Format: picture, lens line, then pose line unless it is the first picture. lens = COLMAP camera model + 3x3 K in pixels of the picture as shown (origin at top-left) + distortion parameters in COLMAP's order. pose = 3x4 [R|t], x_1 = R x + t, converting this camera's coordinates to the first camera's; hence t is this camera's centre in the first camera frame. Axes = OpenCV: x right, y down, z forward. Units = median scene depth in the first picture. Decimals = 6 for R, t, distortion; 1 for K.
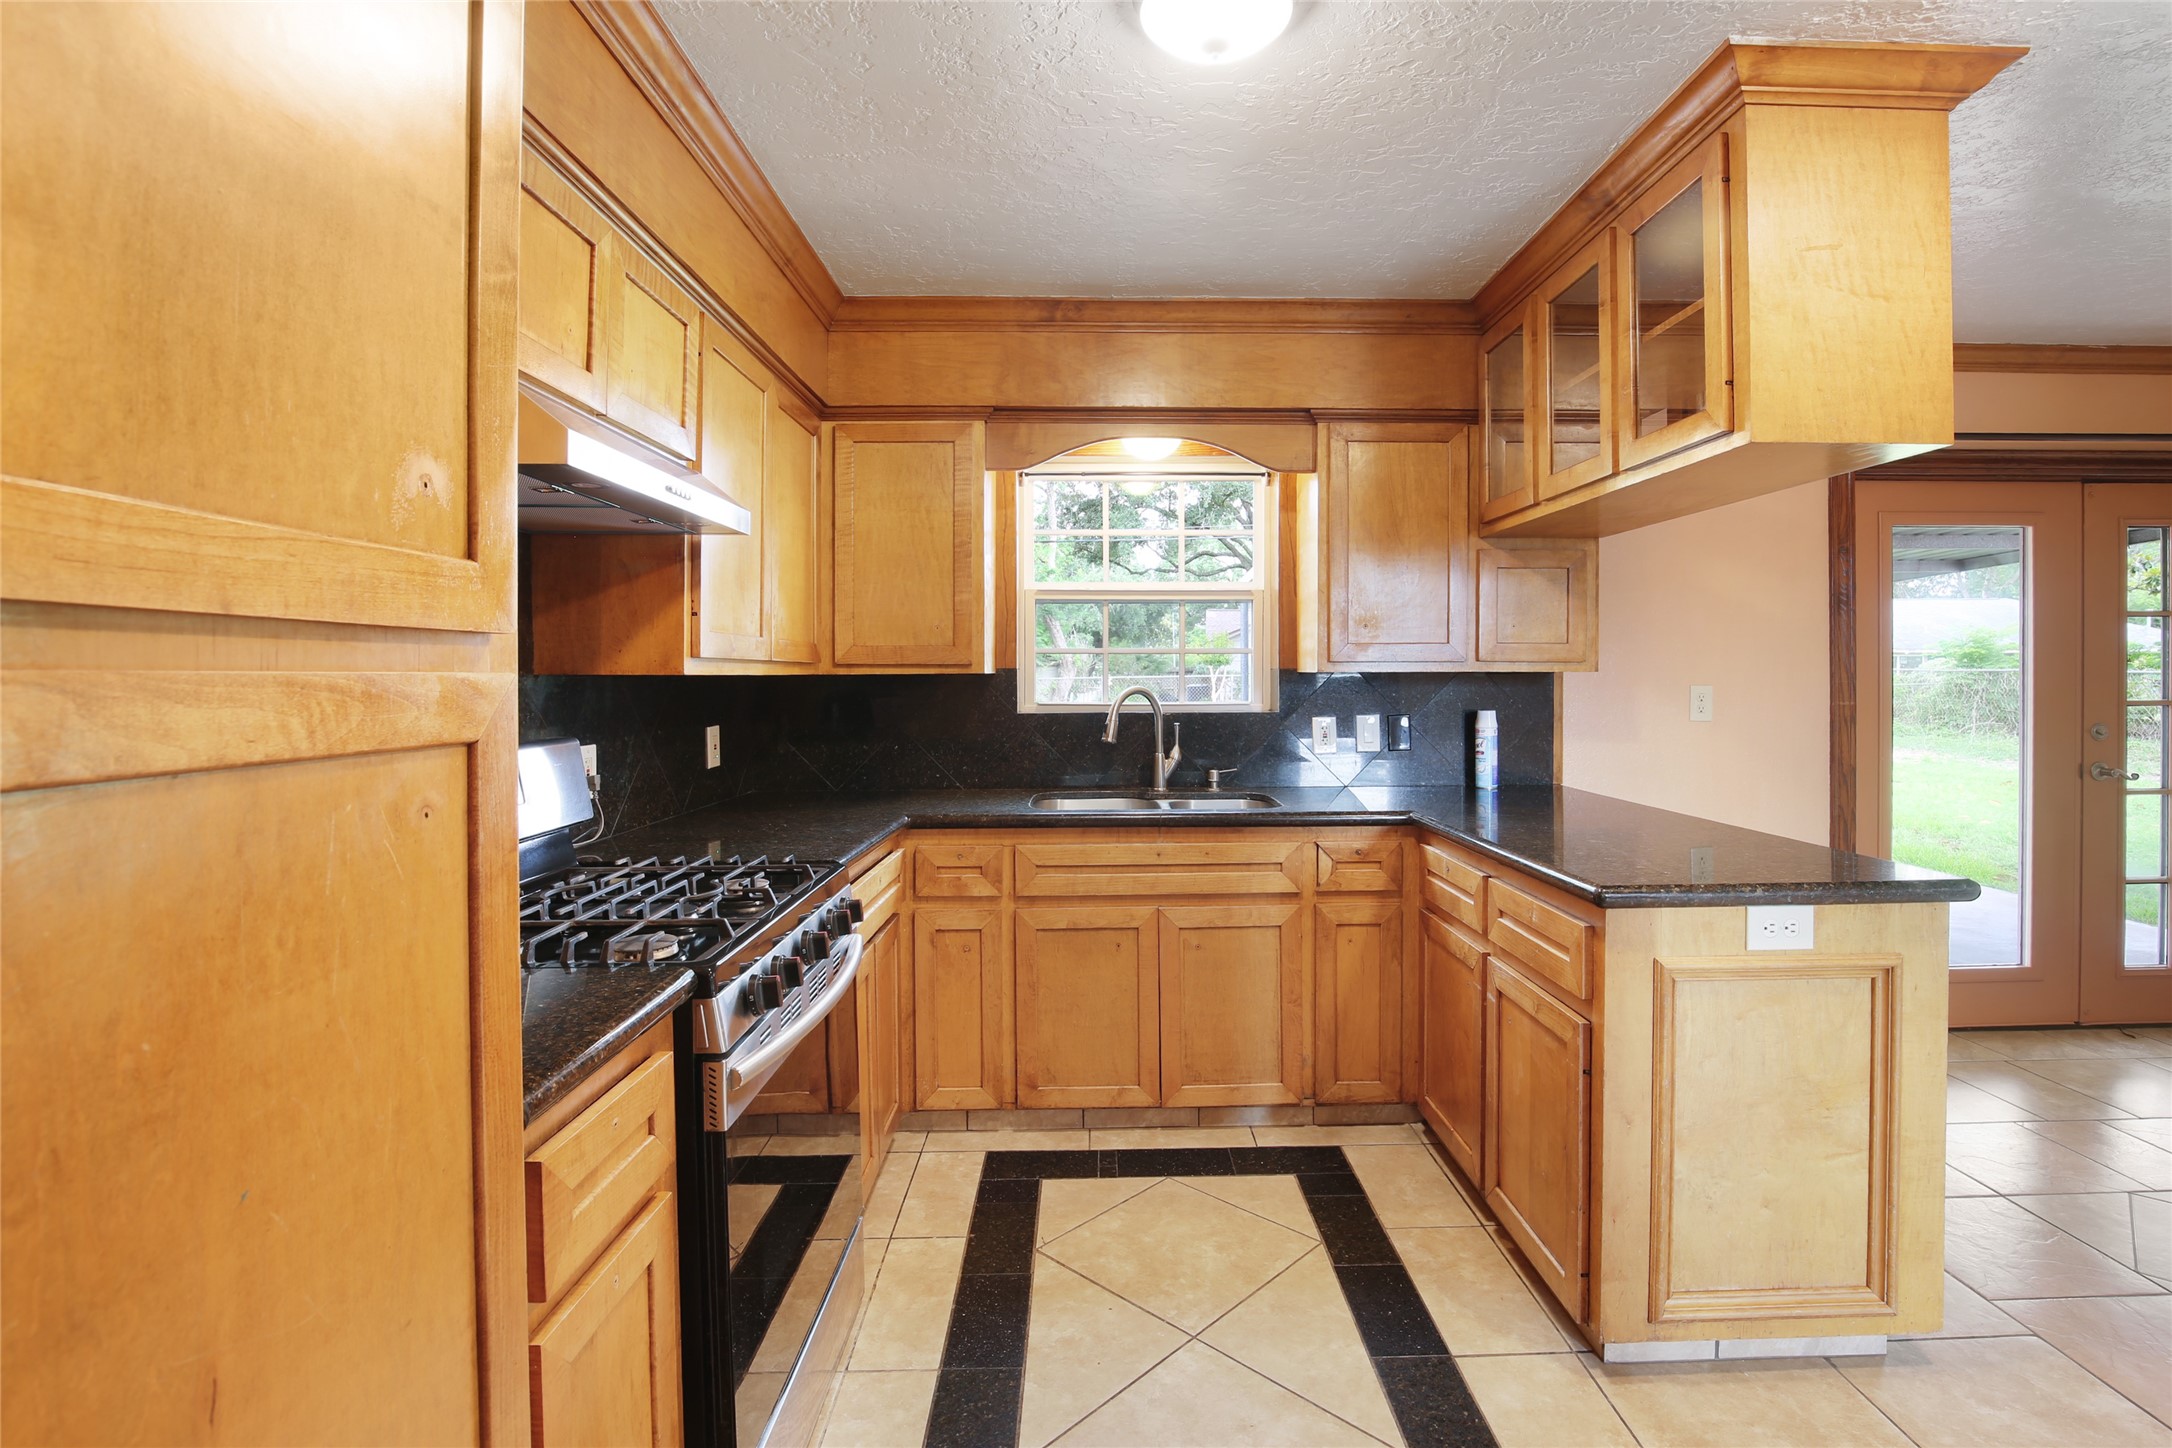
lens RADIAL K [[1020.9, 0, 1117.5], [0, 1020.9, 678.4], [0, 0, 1]] dist [-0.017868, 0.000191]
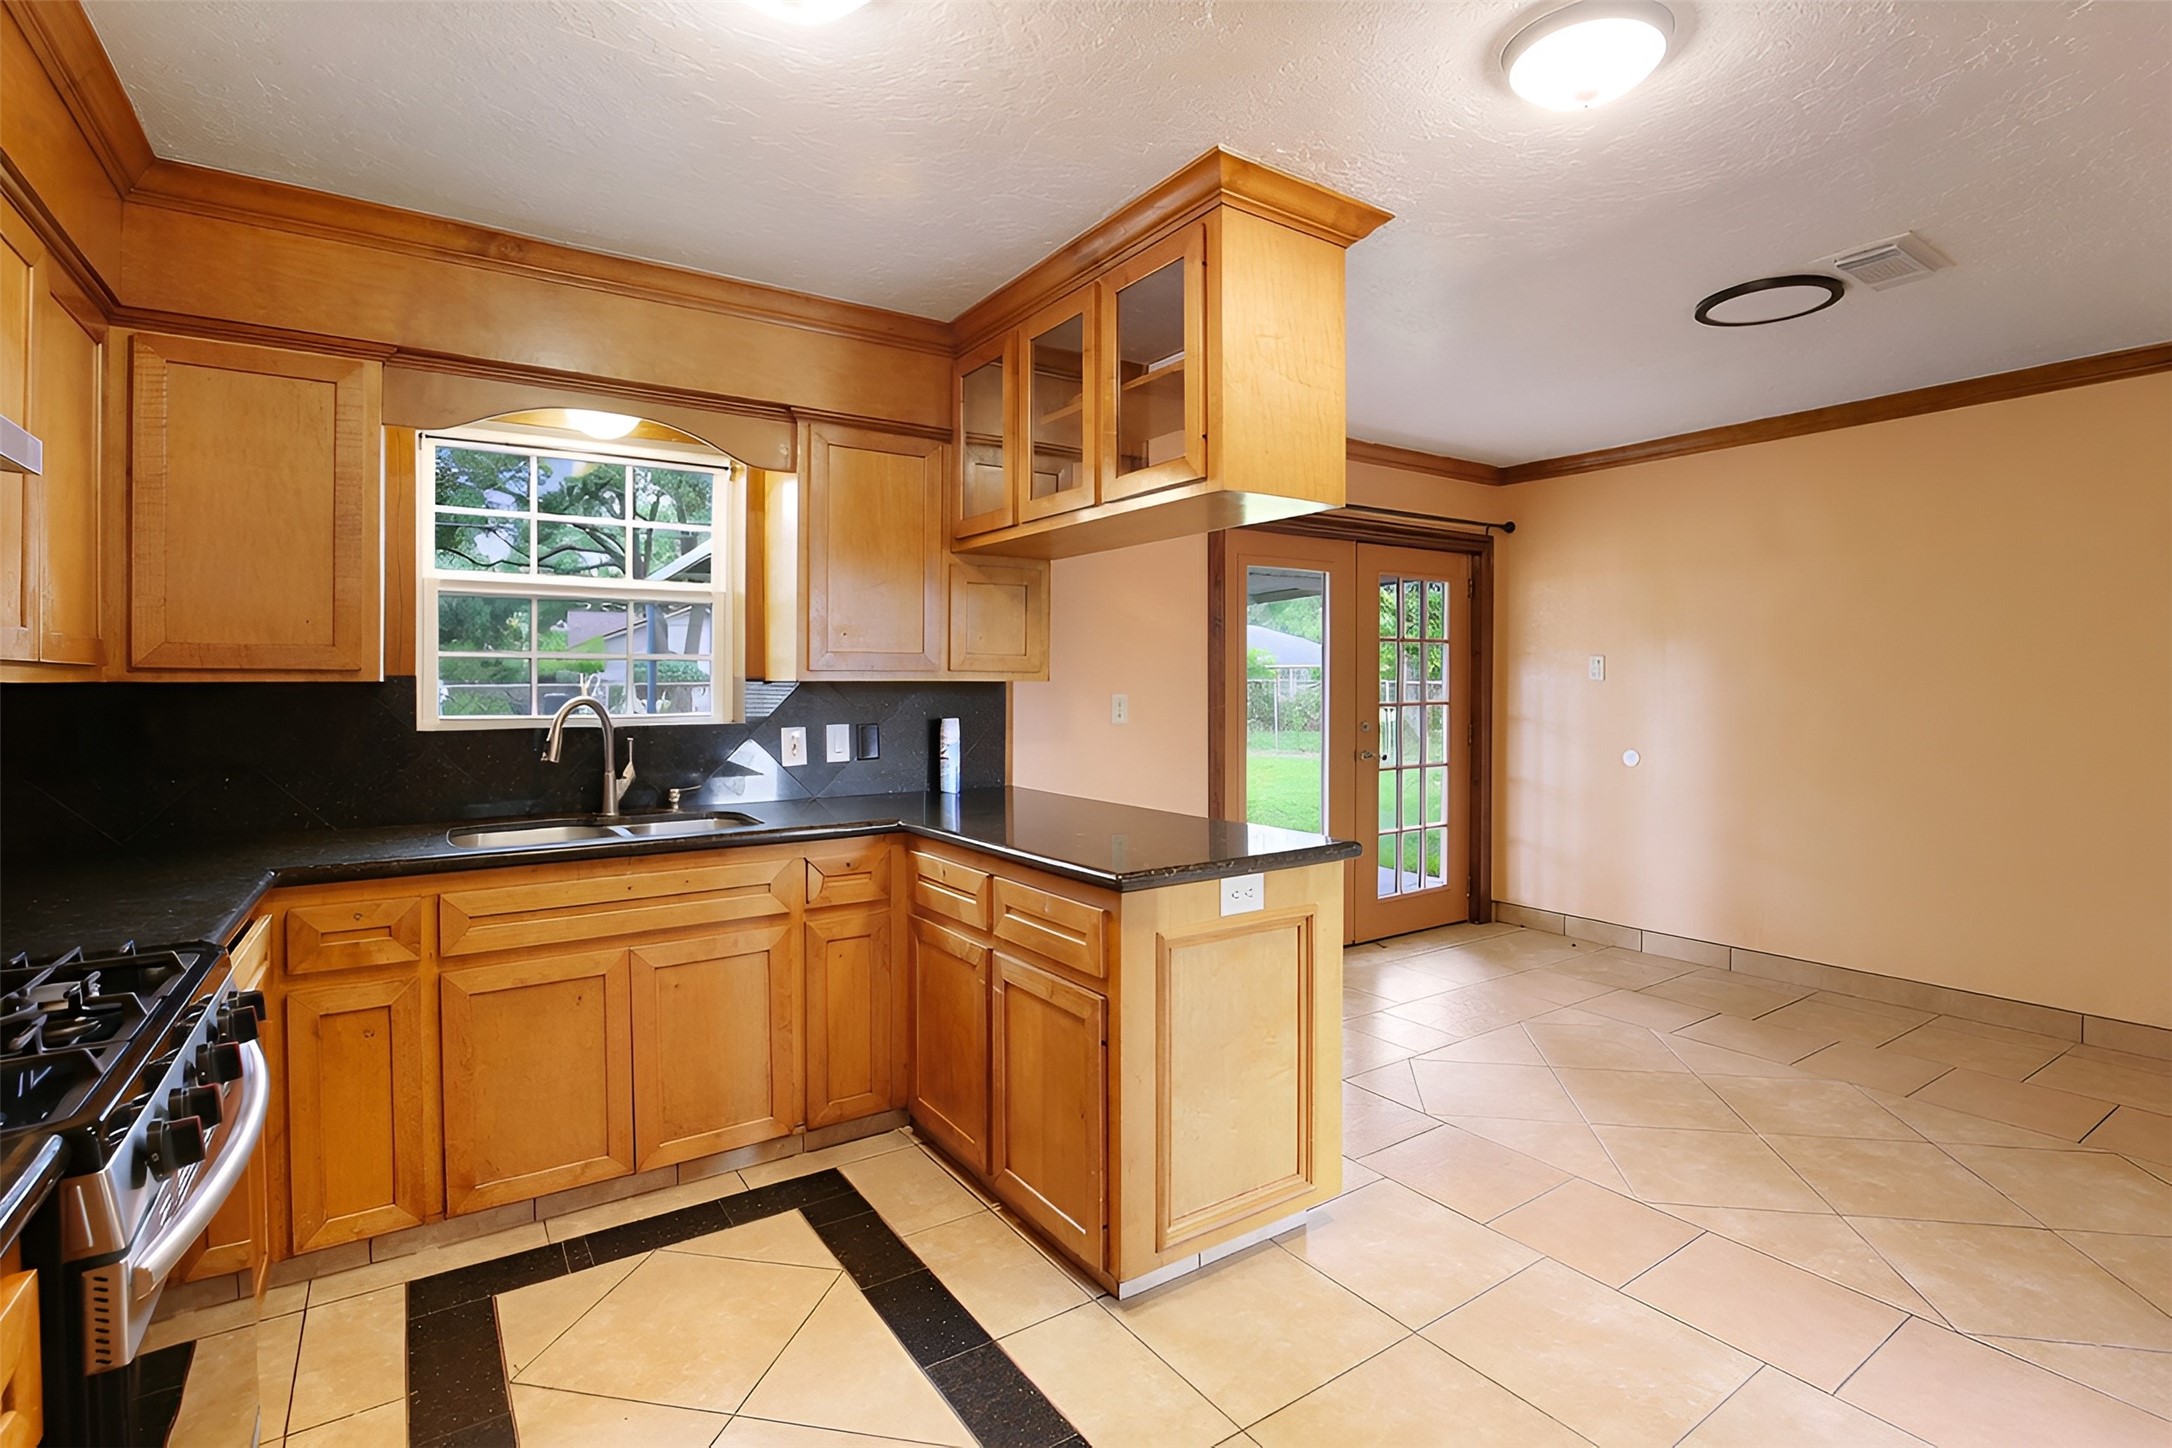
lens RADIAL K [[1018.5, 0, 1088.4], [0, 1018.5, 688.2], [0, 0, 1]] dist [-0.019874, 0.001398]
pose [[0.841825, -0.001095, 0.539750, -0.098359], [0.000506, 0.999999, 0.001239, -0.000492], [-0.539751, -0.000770, 0.841825, 0.049970]]
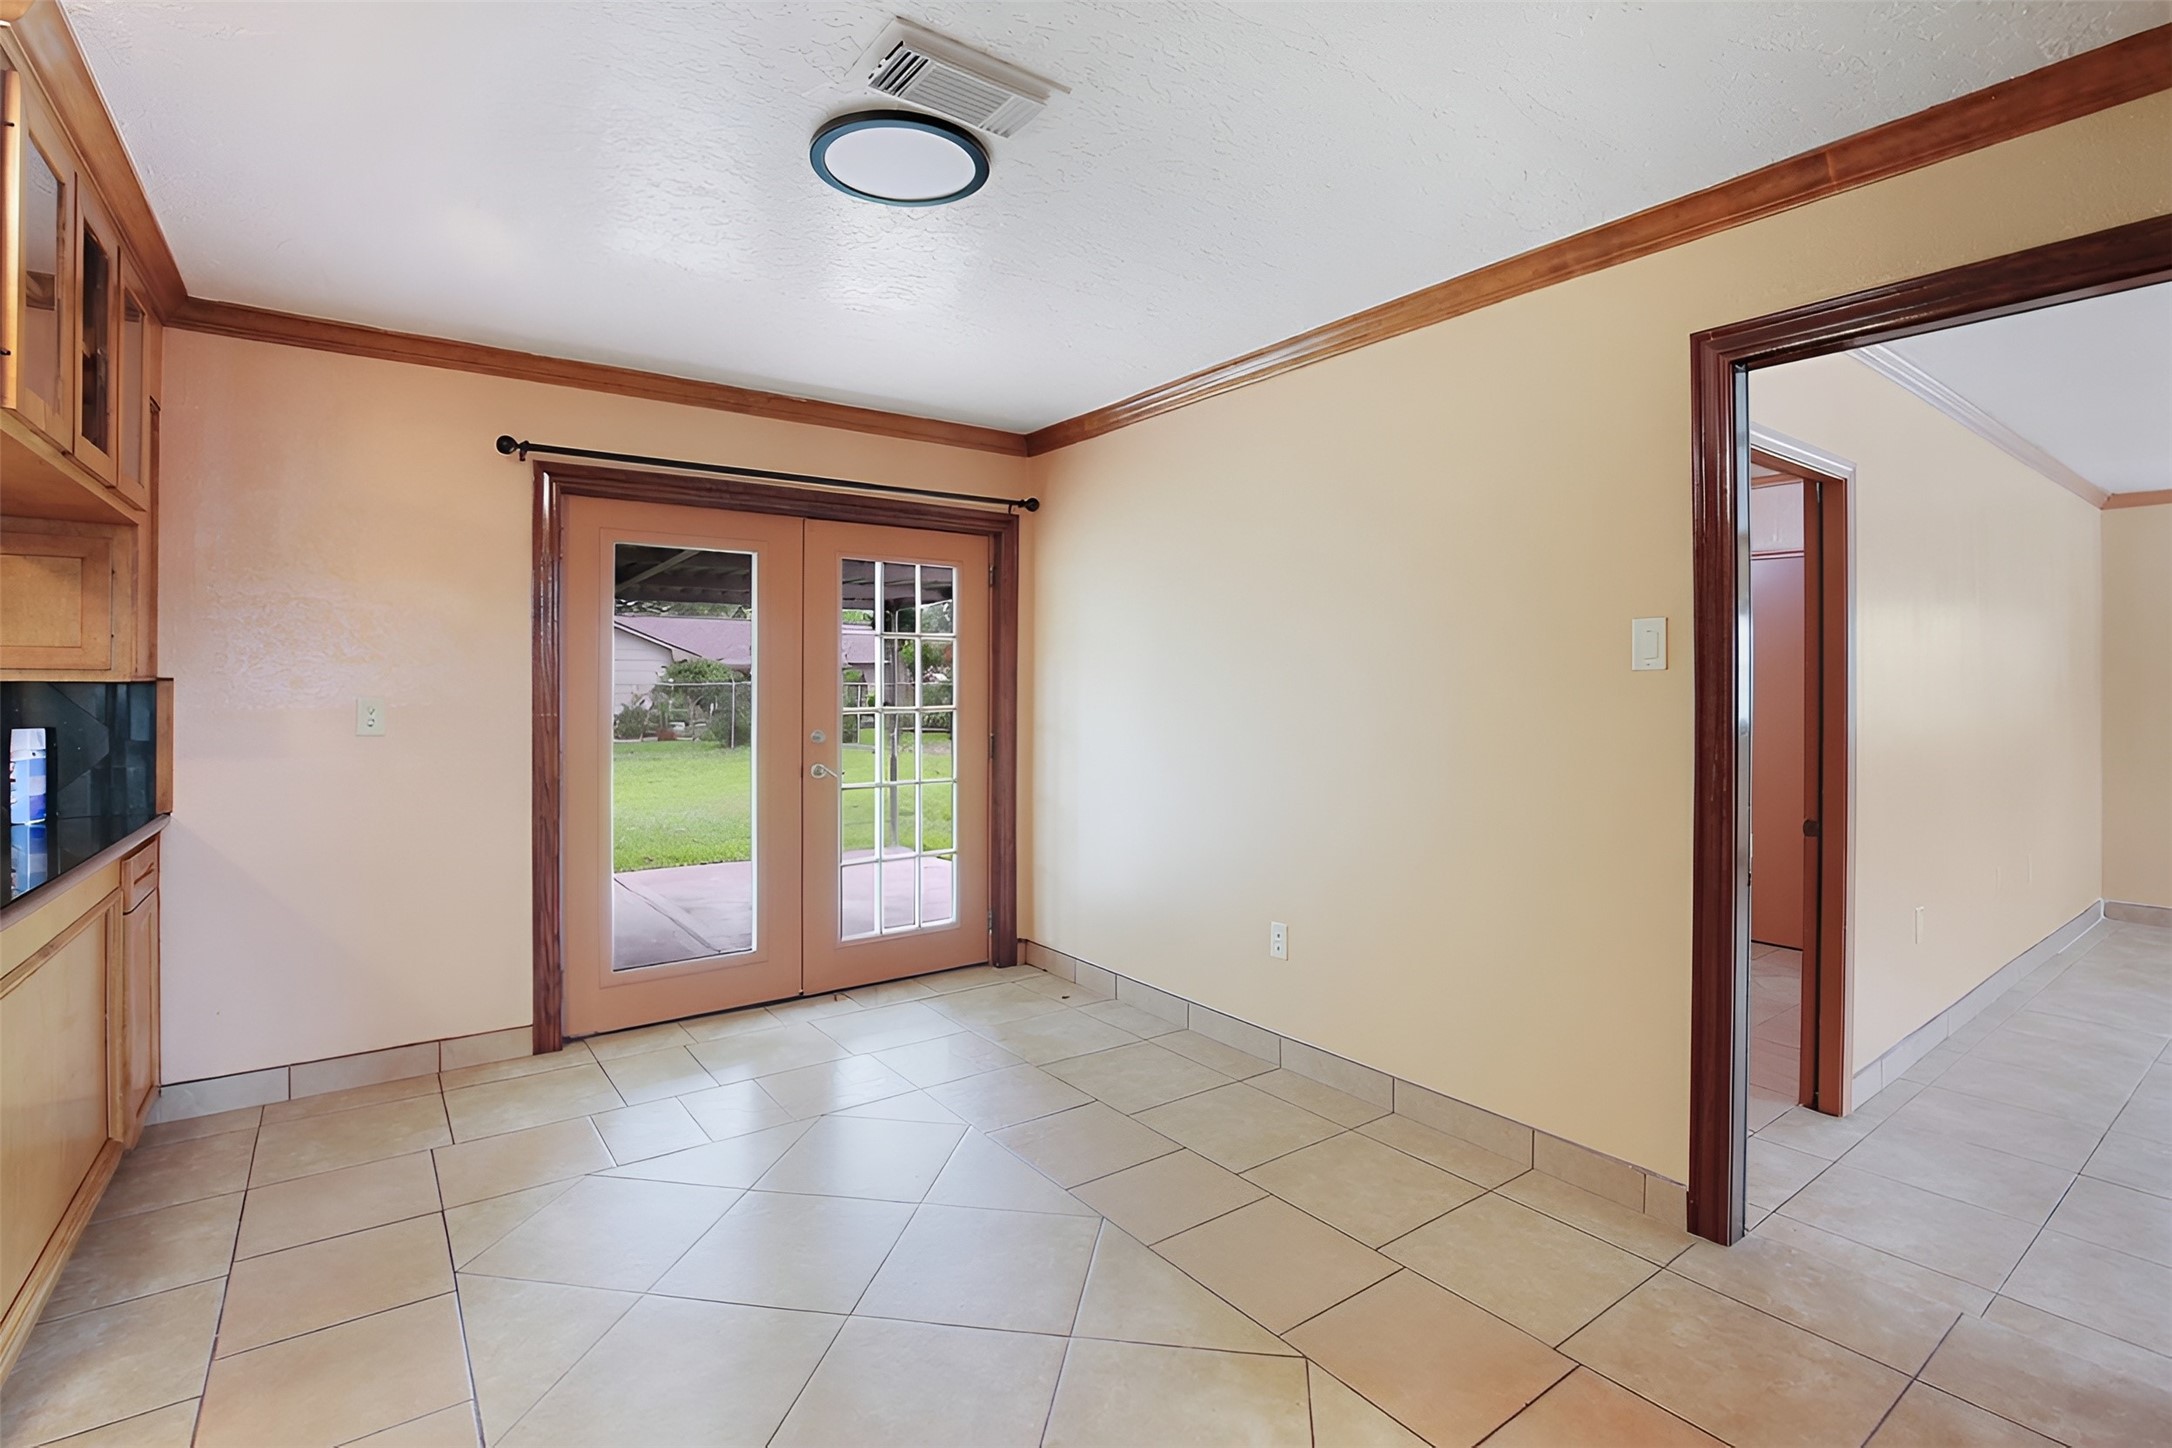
lens RADIAL K [[1018.5, 0, 1088.4], [0, 1018.5, 688.2], [0, 0, 1]] dist [-0.019874, 0.001398]
pose [[0.810933, 0.004189, 0.585124, 0.696268], [-0.004125, 0.999990, -0.001442, -0.002966], [-0.585124, -0.001244, 0.810943, -0.154151]]
